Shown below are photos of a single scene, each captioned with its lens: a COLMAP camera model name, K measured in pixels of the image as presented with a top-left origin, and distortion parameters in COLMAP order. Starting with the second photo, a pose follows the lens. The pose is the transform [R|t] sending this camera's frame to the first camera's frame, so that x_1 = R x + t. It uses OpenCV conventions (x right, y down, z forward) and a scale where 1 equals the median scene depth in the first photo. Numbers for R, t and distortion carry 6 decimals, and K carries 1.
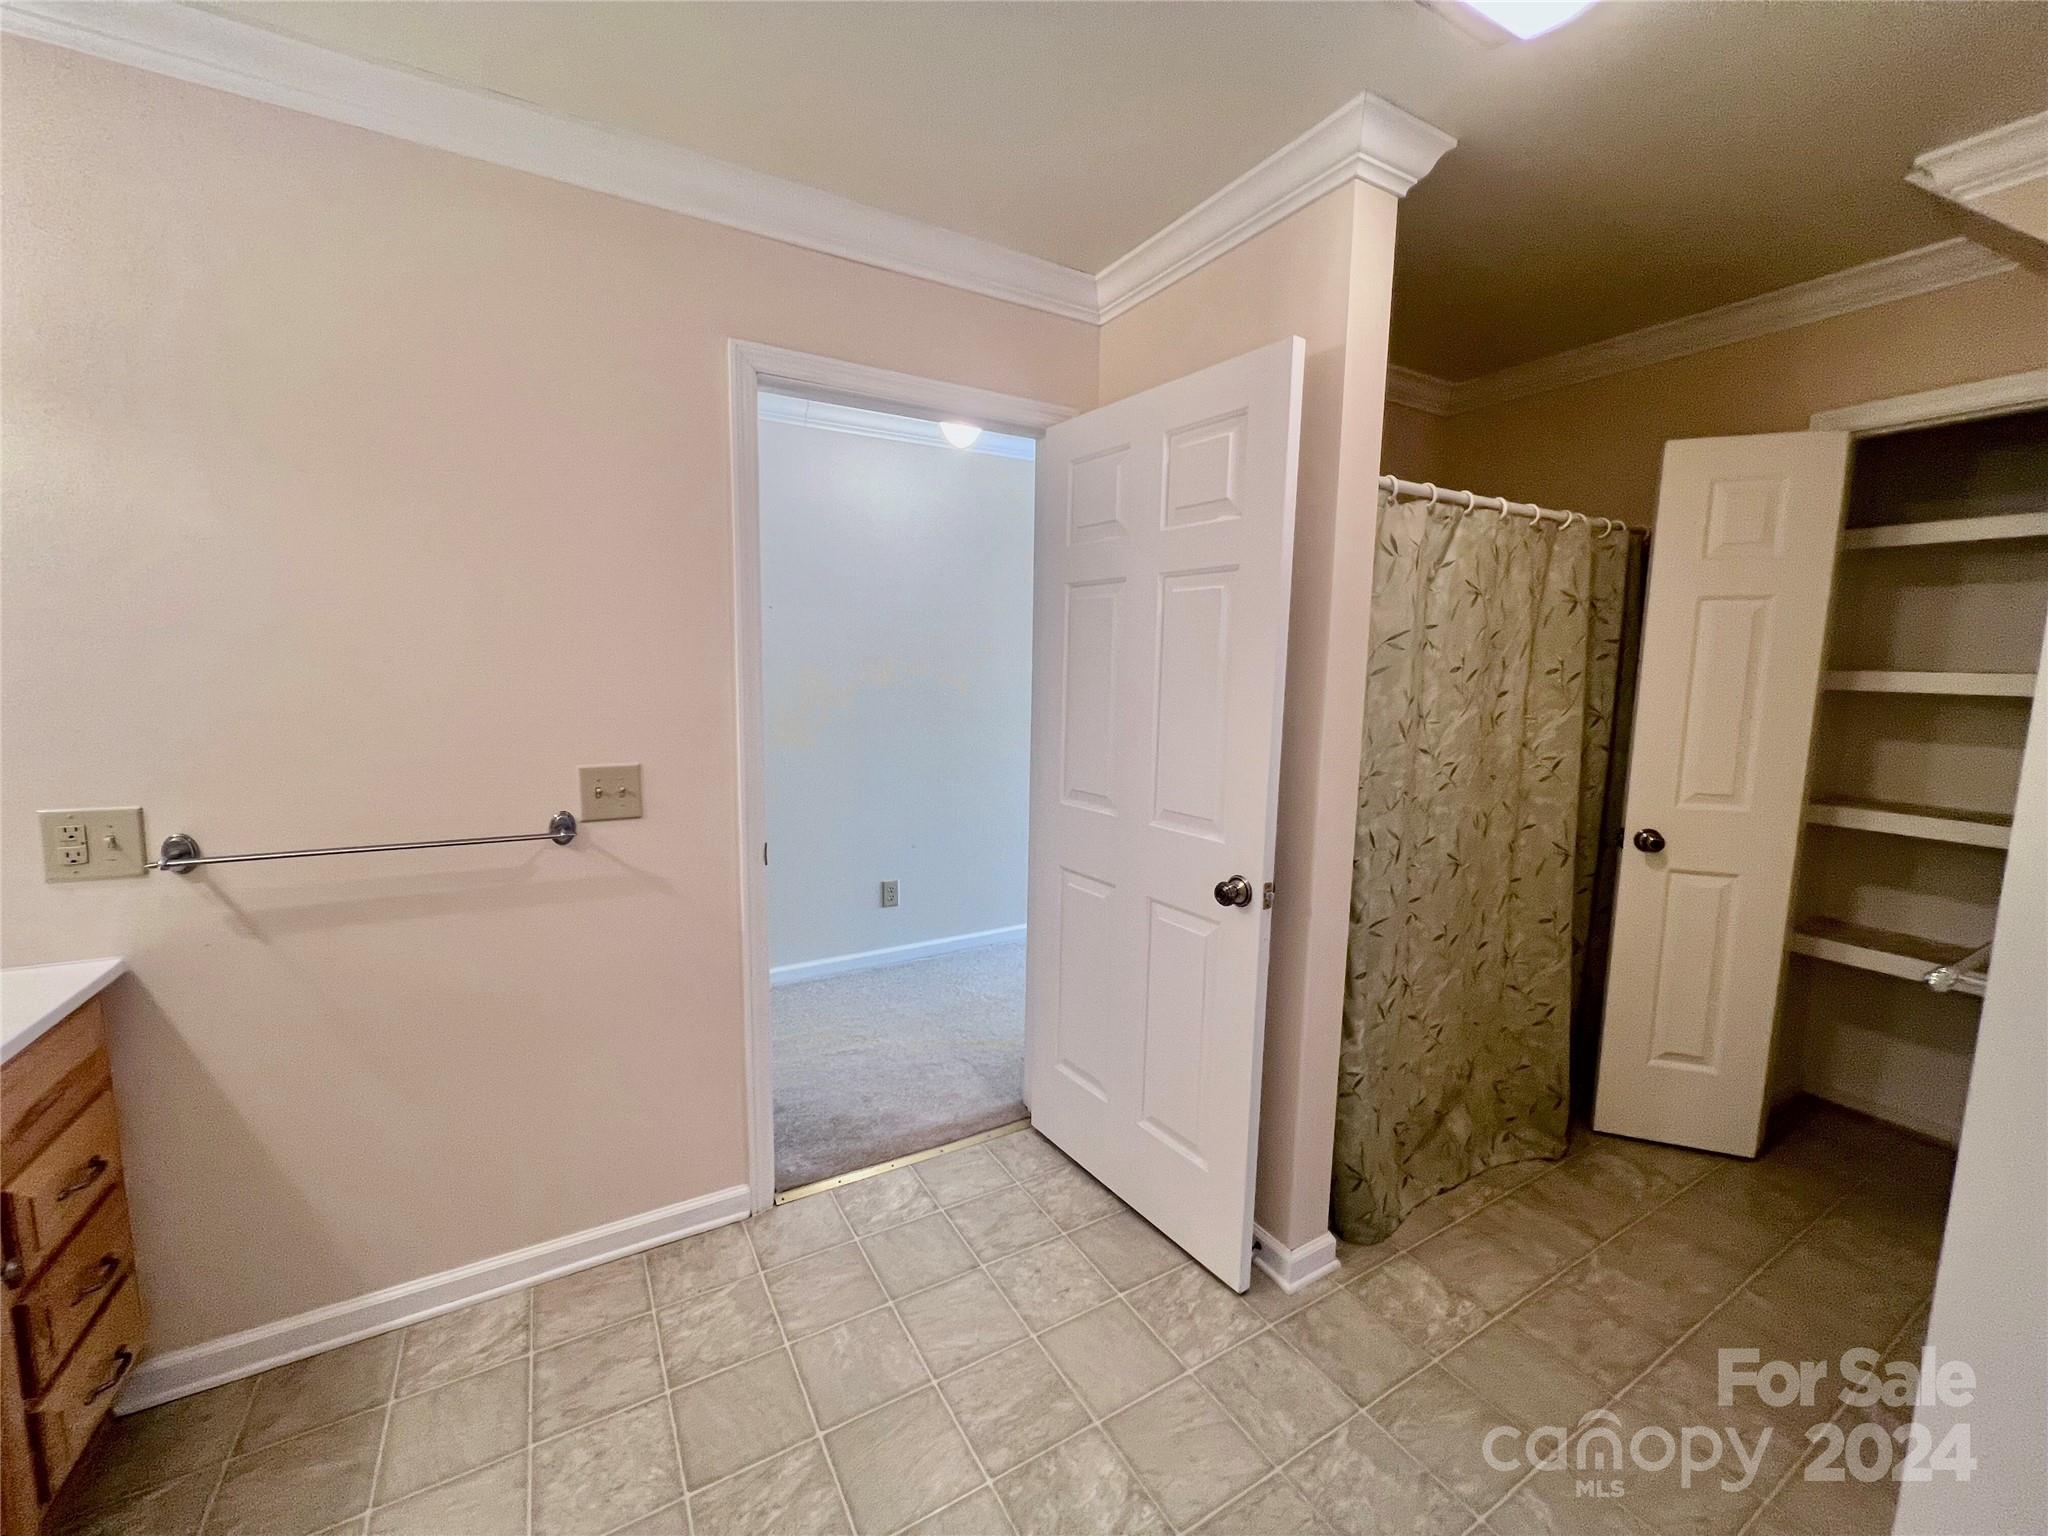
lens RADIAL K [[819.0, 0, 1021.4], [0, 819.0, 763.4], [0, 0, 1]] dist [0.002365, 0.000510]
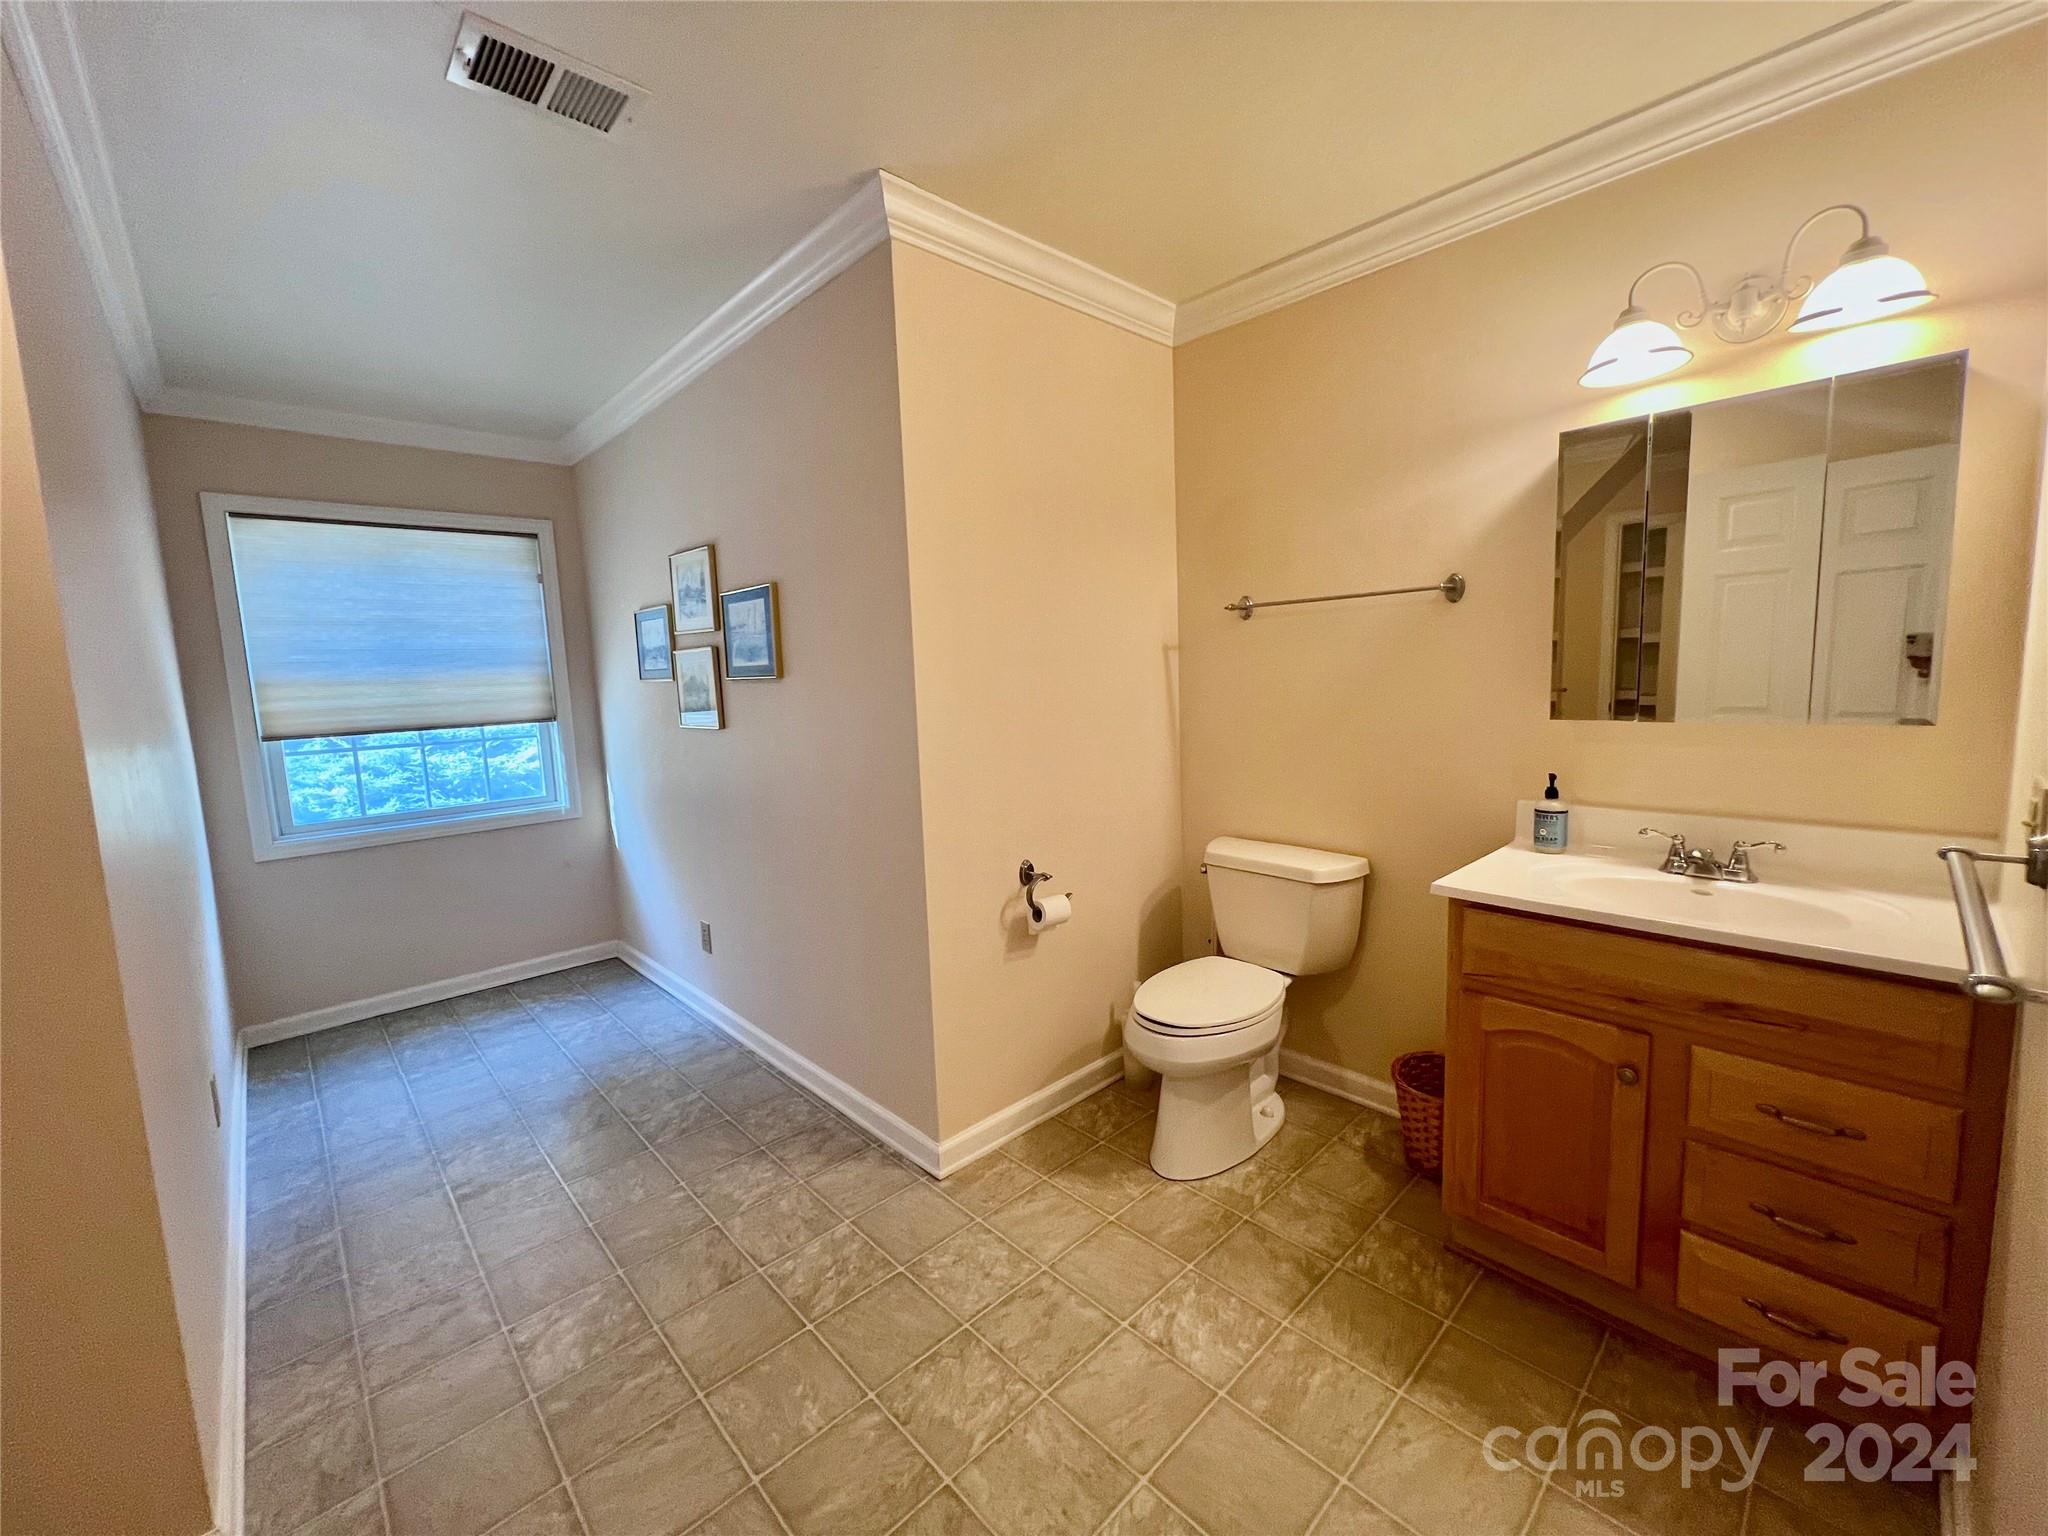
lens RADIAL K [[819.0, 0, 1025.9], [0, 819.0, 775.1], [0, 0, 1]] dist [0.002365, 0.000510]
pose [[-0.974459, 0.048618, -0.219240, -0.292211], [-0.003030, 0.973348, 0.229313, -0.164735], [0.224546, 0.224120, -0.948340, 1.774909]]
